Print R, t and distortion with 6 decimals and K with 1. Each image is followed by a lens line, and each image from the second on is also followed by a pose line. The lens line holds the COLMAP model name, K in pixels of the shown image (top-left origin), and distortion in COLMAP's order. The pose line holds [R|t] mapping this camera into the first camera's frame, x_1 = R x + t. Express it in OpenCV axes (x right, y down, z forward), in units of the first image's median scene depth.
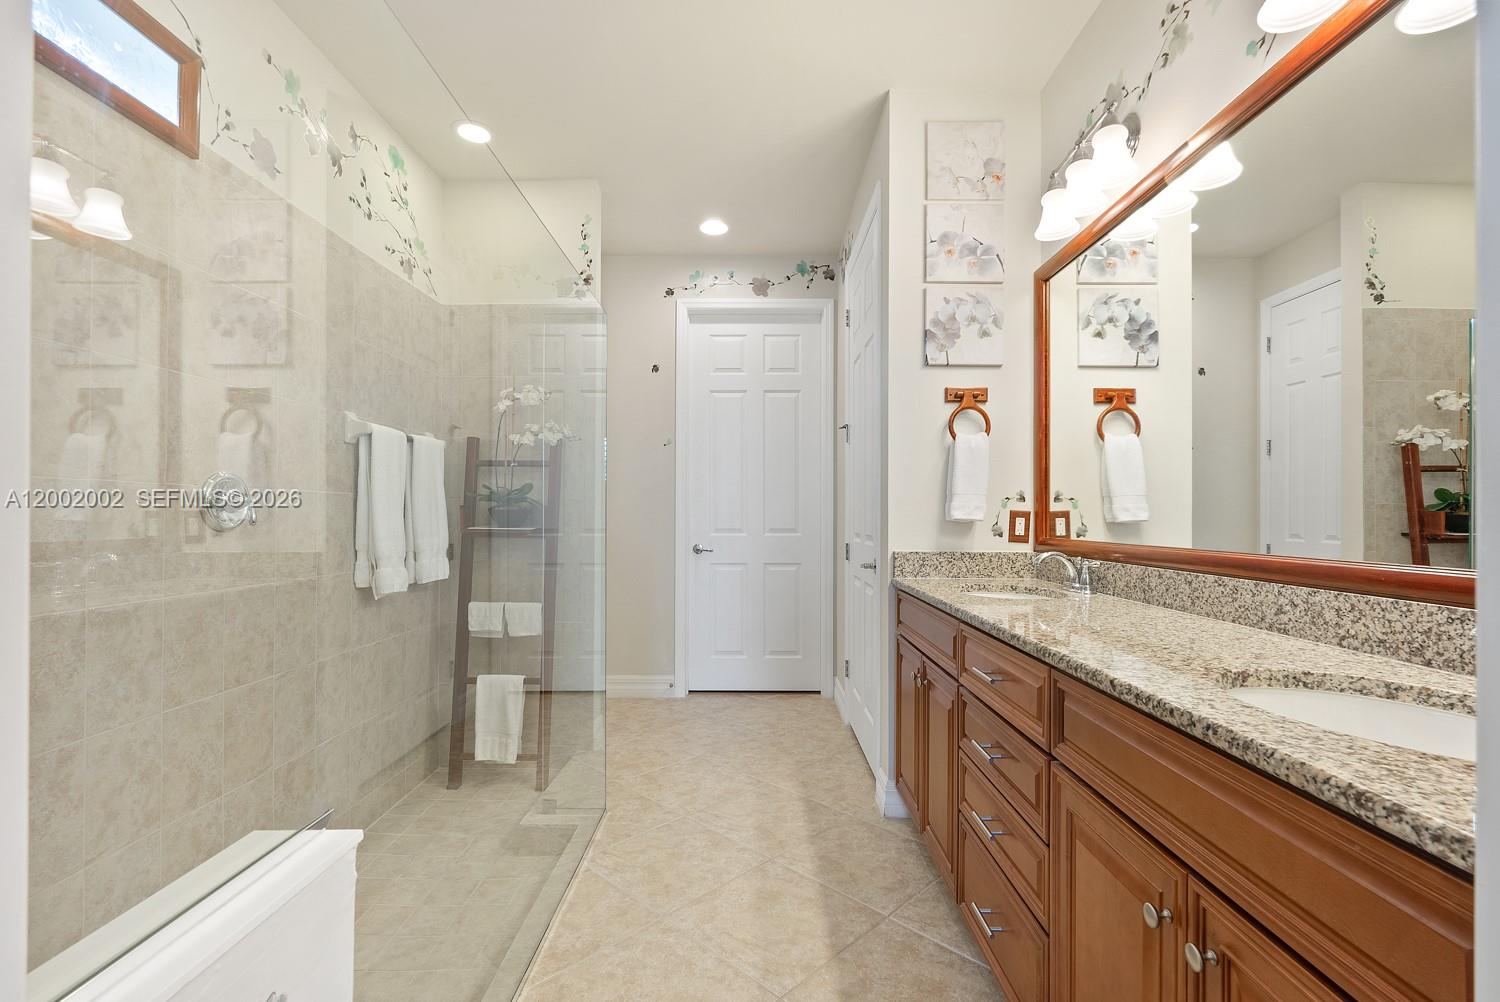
lens RADIAL K [[666.7, 0, 753.3], [0, 666.7, 506.7], [0, 0, 1]] dist [-0.000722, -0.000577]
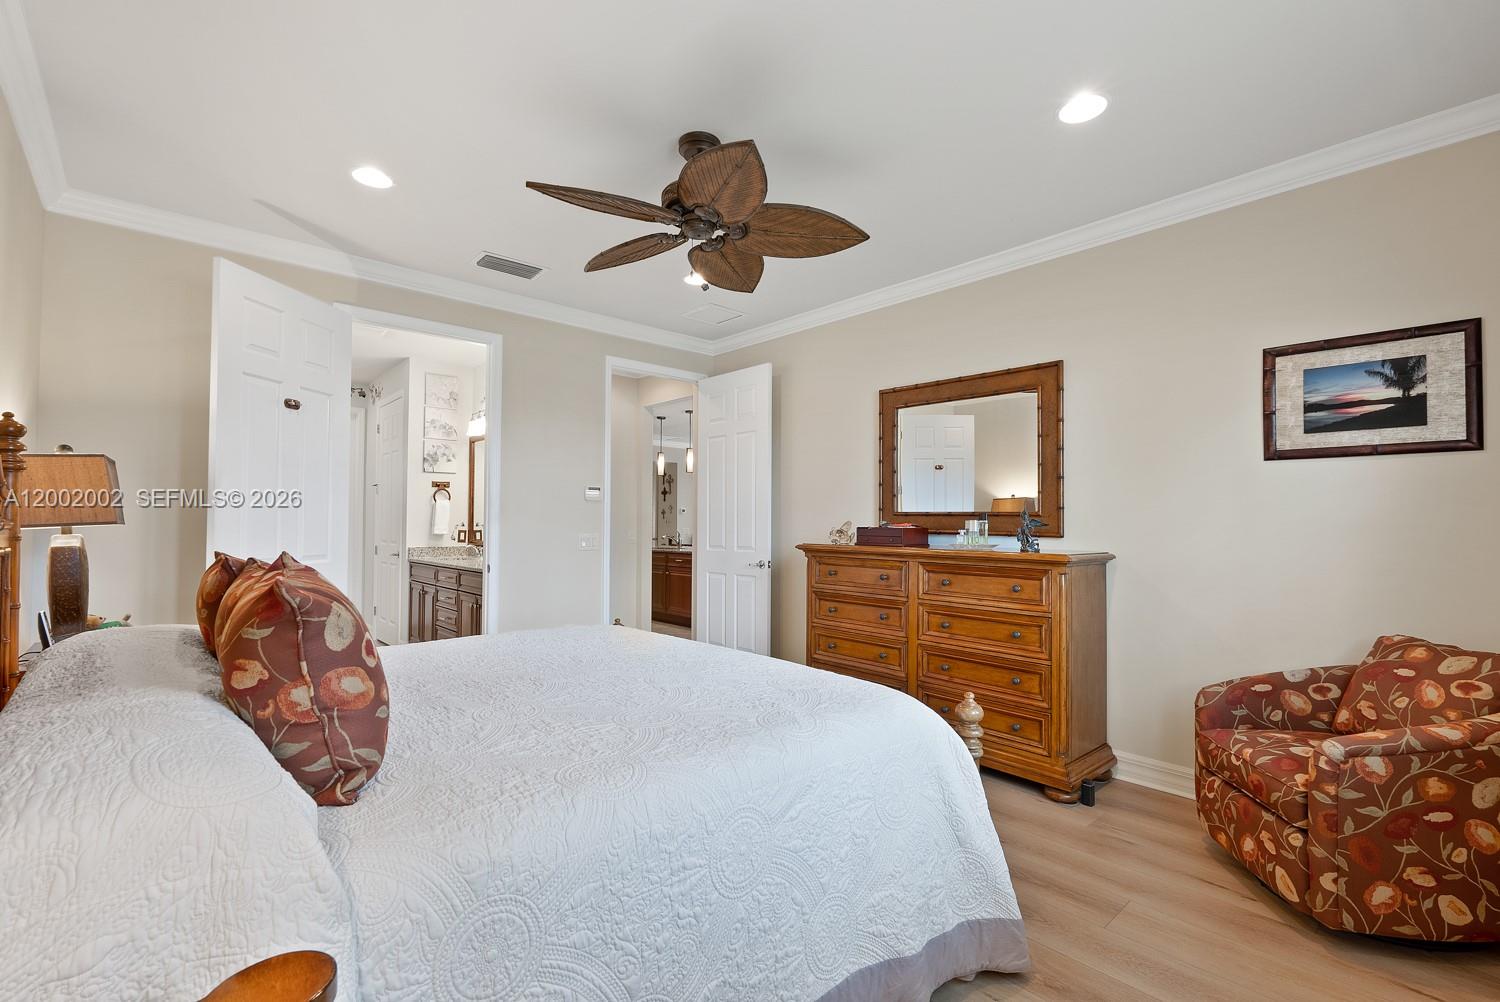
lens RADIAL K [[666.7, 0, 752.0], [0, 666.7, 504.3], [0, 0, 1]] dist [-0.000722, -0.000577]
pose [[0.740598, 0.013926, 0.671804, -0.500188], [-0.008029, 0.999897, -0.011875, -0.071428], [-0.671901, 0.003401, 0.740633, -1.652642]]
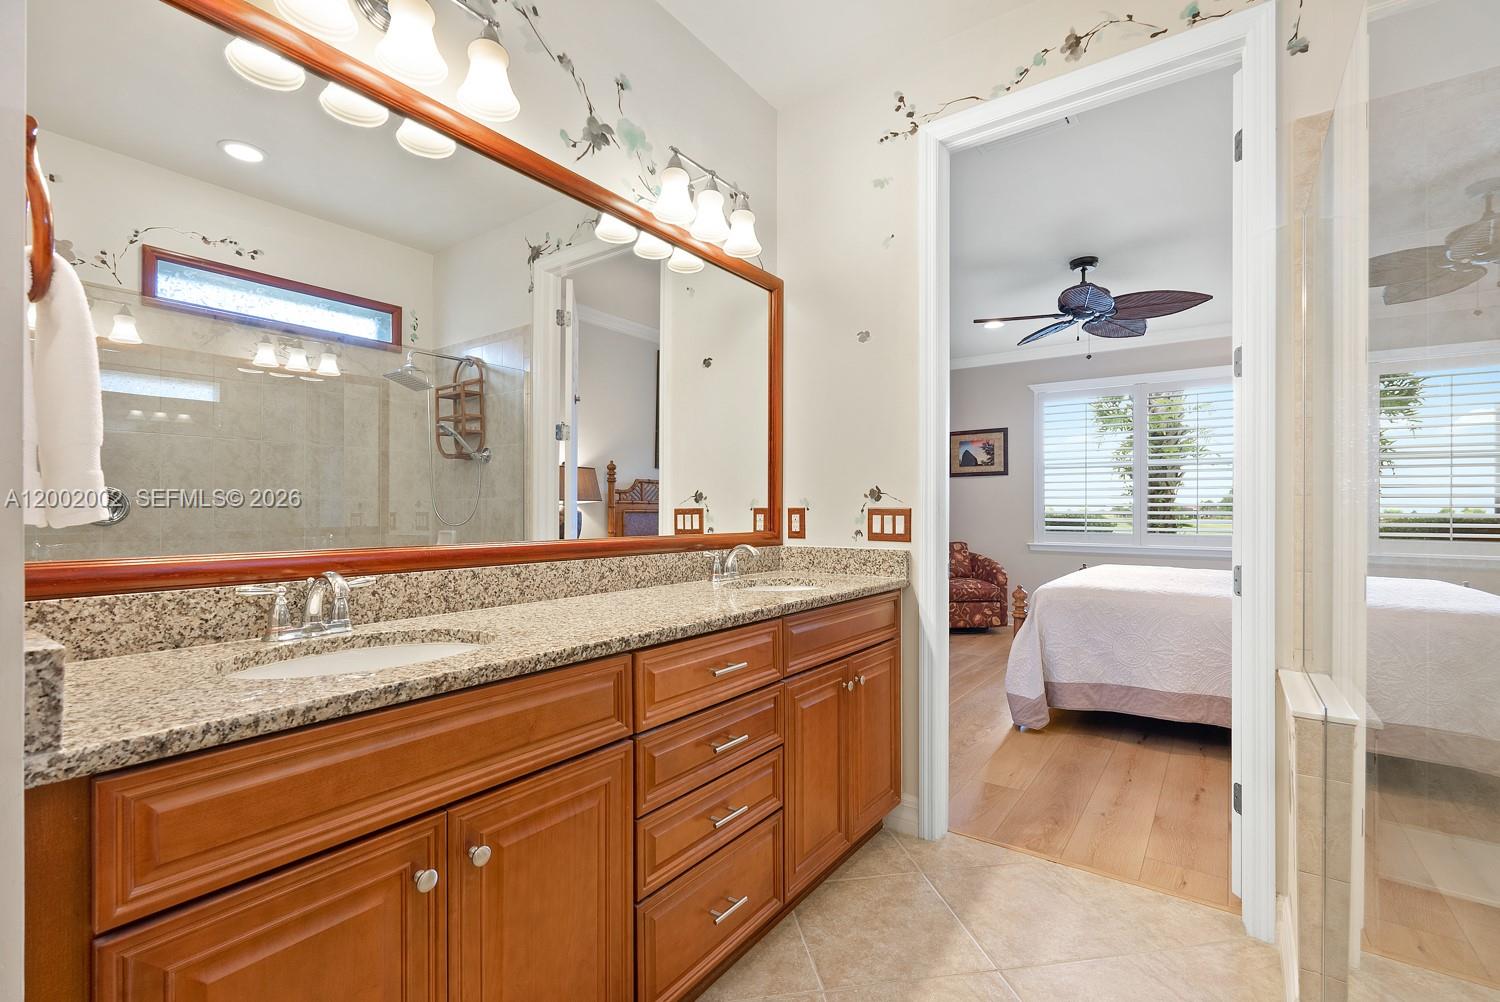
lens RADIAL K [[666.7, 0, 753.8], [0, 666.7, 509.7], [0, 0, 1]] dist [-0.000722, -0.000577]
pose [[-0.809673, -0.009066, 0.586812, -0.317059], [-0.015610, 0.999860, -0.006091, 0.016411], [-0.586674, -0.014092, -0.809701, 2.036560]]
